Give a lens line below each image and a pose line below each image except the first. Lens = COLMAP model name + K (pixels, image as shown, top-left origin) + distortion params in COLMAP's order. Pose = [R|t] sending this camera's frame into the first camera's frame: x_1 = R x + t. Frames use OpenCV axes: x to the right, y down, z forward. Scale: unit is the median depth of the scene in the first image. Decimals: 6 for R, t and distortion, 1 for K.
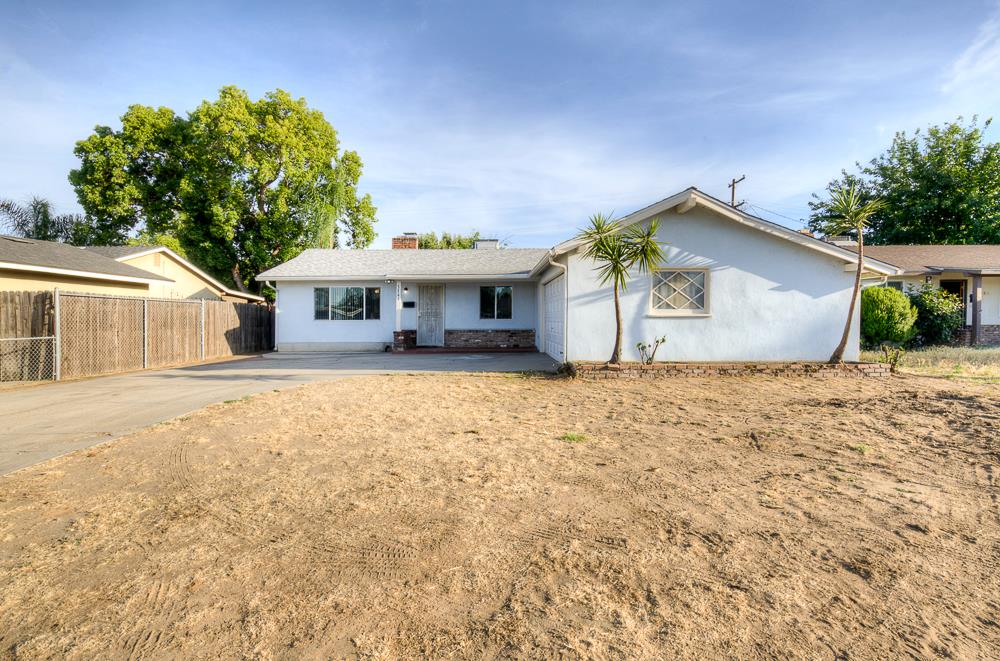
lens RADIAL K [[452.8, 0, 501.1], [0, 452.8, 319.6], [0, 0, 1]] dist [-0.000994, -0.000165]
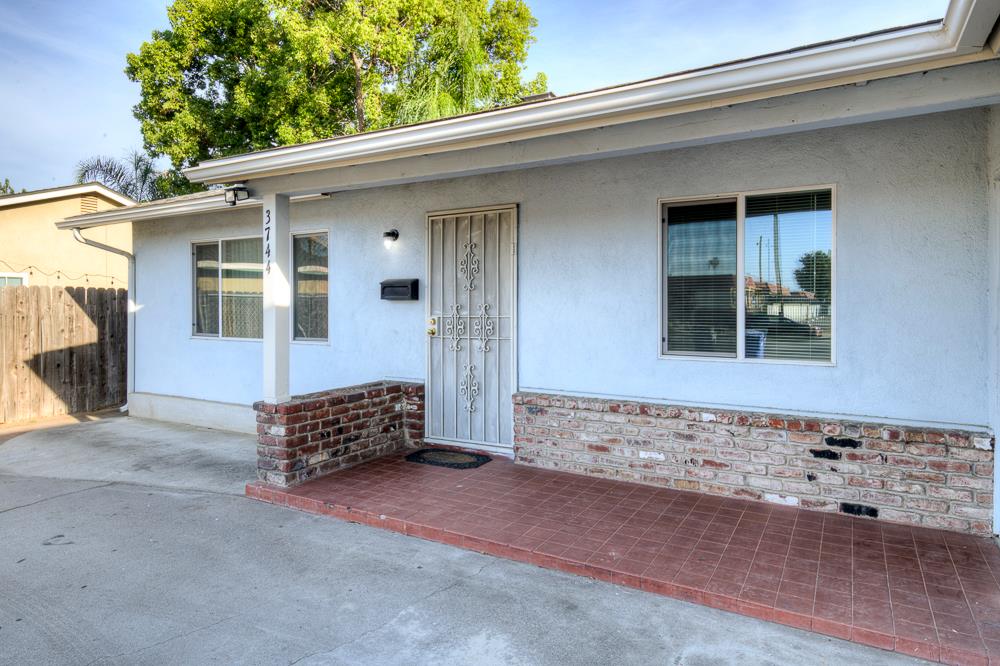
lens RADIAL K [[590.6, 0, 497.9], [0, 590.6, 297.9], [0, 0, 1]] dist [0.000414, -0.000106]
pose [[0.840748, -0.000909, -0.541426, 0.040428], [-0.005187, 0.999939, -0.009735, -0.025047], [0.541402, 0.010993, 0.840692, 0.726038]]
